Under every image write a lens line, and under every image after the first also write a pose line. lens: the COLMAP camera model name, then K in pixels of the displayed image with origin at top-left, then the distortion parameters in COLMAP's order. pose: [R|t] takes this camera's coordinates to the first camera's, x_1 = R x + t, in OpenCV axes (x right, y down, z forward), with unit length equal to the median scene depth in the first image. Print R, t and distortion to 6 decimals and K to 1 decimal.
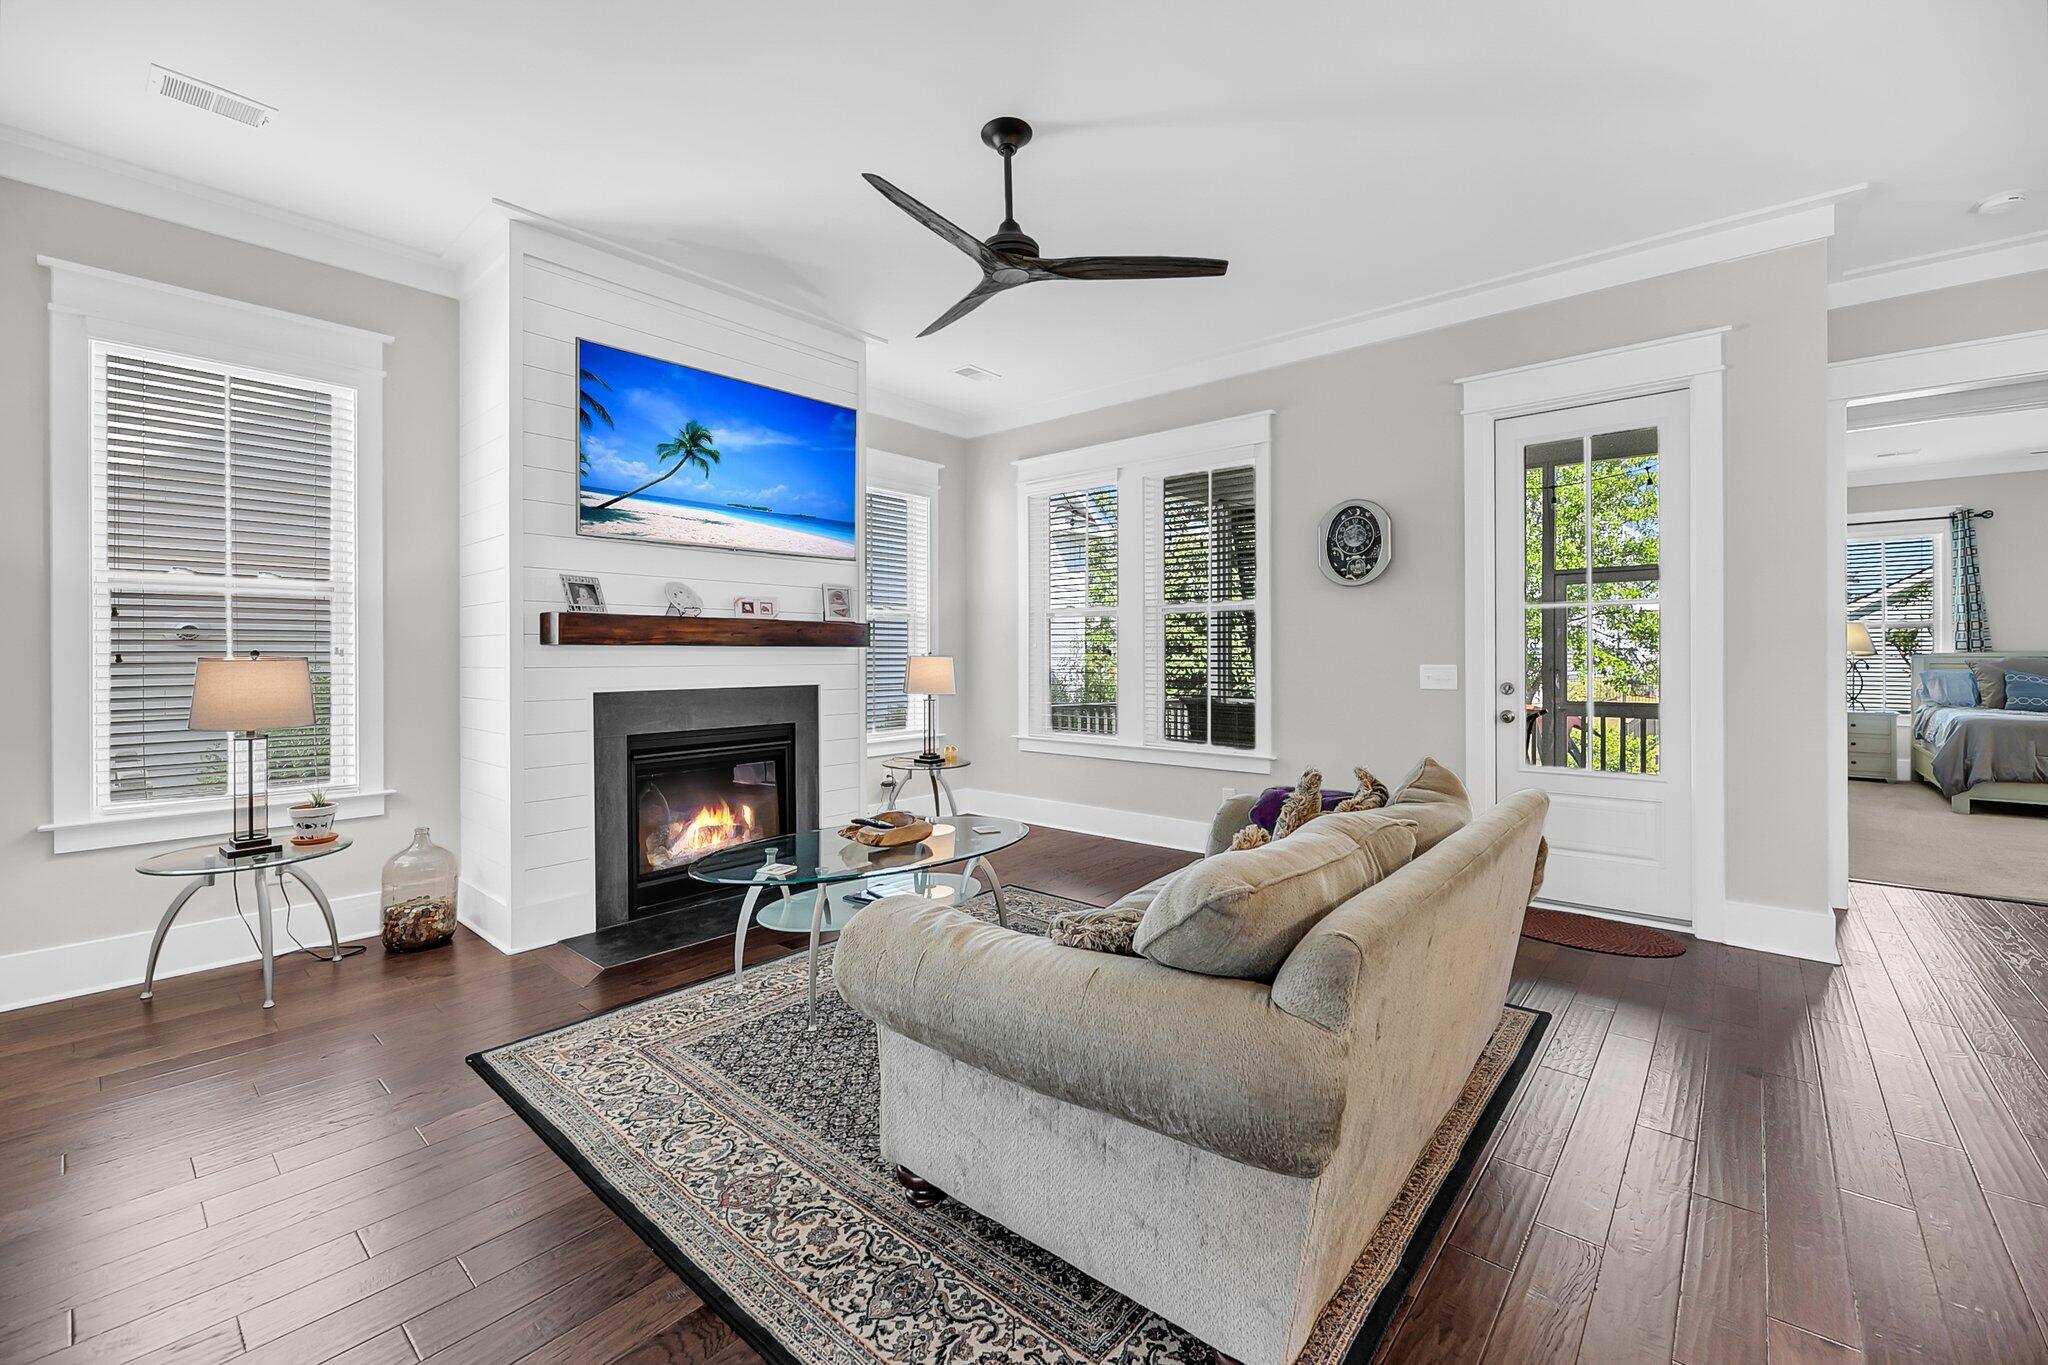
lens RADIAL K [[830.6, 0, 1023.9], [0, 830.6, 669.7], [0, 0, 1]] dist [0.000308, -0.002853]
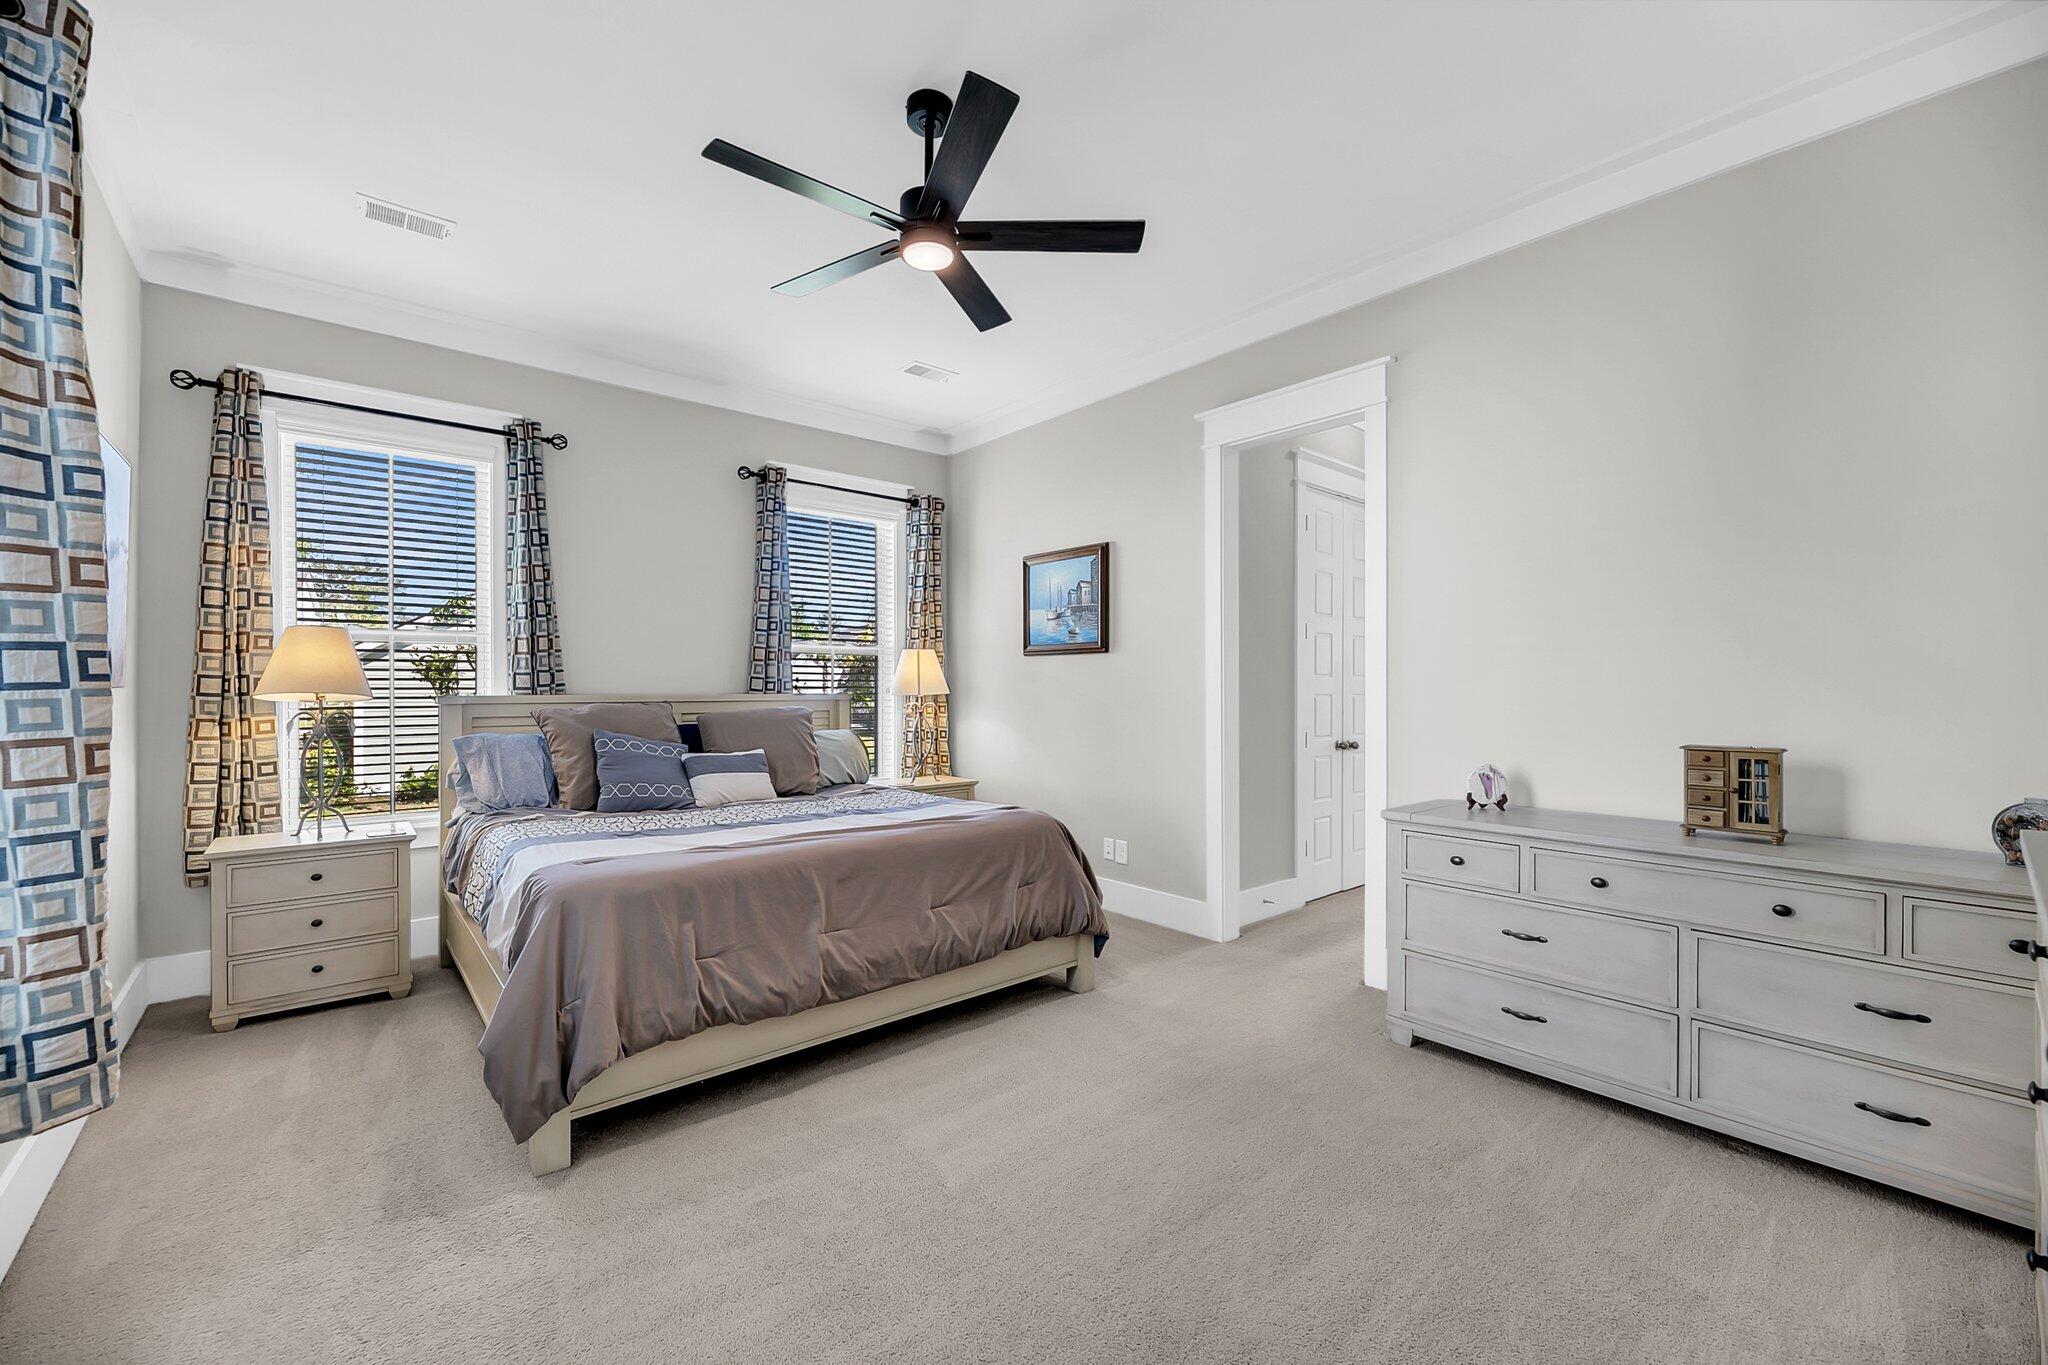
lens RADIAL K [[828.8, 0, 1018.5], [0, 828.8, 685.4], [0, 0, 1]] dist [-0.002054, -0.000716]
pose [[0.154217, 0.020730, 0.987820, 0.679830], [0.013670, 0.999639, -0.023113, -0.010812], [-0.987943, 0.017068, 0.153878, 0.622623]]
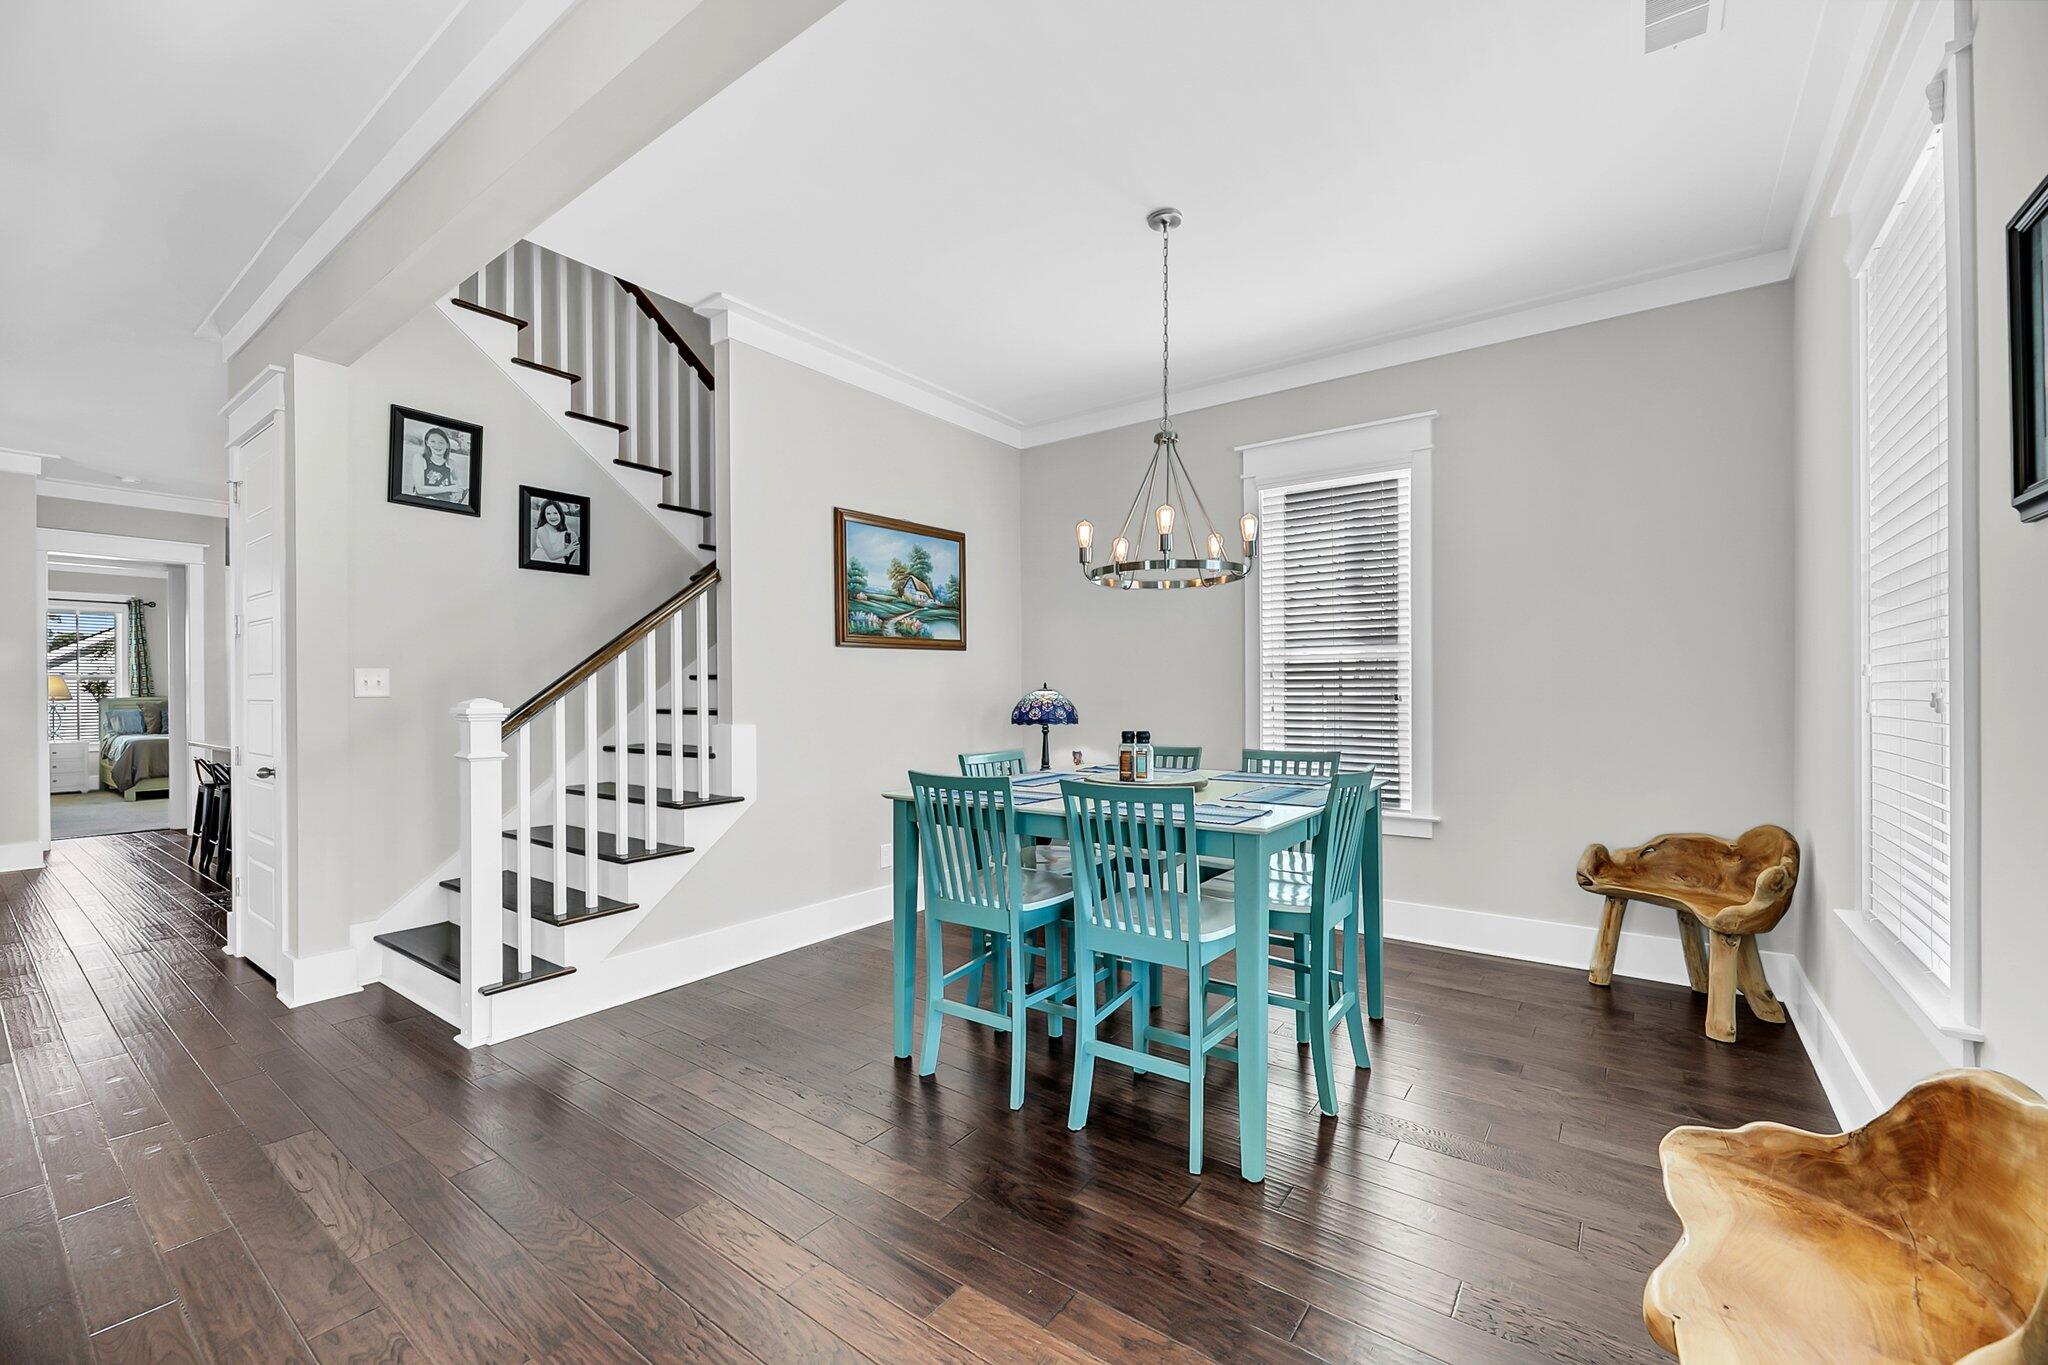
lens RADIAL K [[830.6, 0, 1023.9], [0, 830.6, 669.7], [0, 0, 1]] dist [0.000308, -0.002853]
pose [[-0.078487, 0.024199, 0.996621, -0.446058], [0.027427, 0.999379, -0.022106, 0.005711], [-0.996538, 0.025599, -0.079102, -0.448901]]
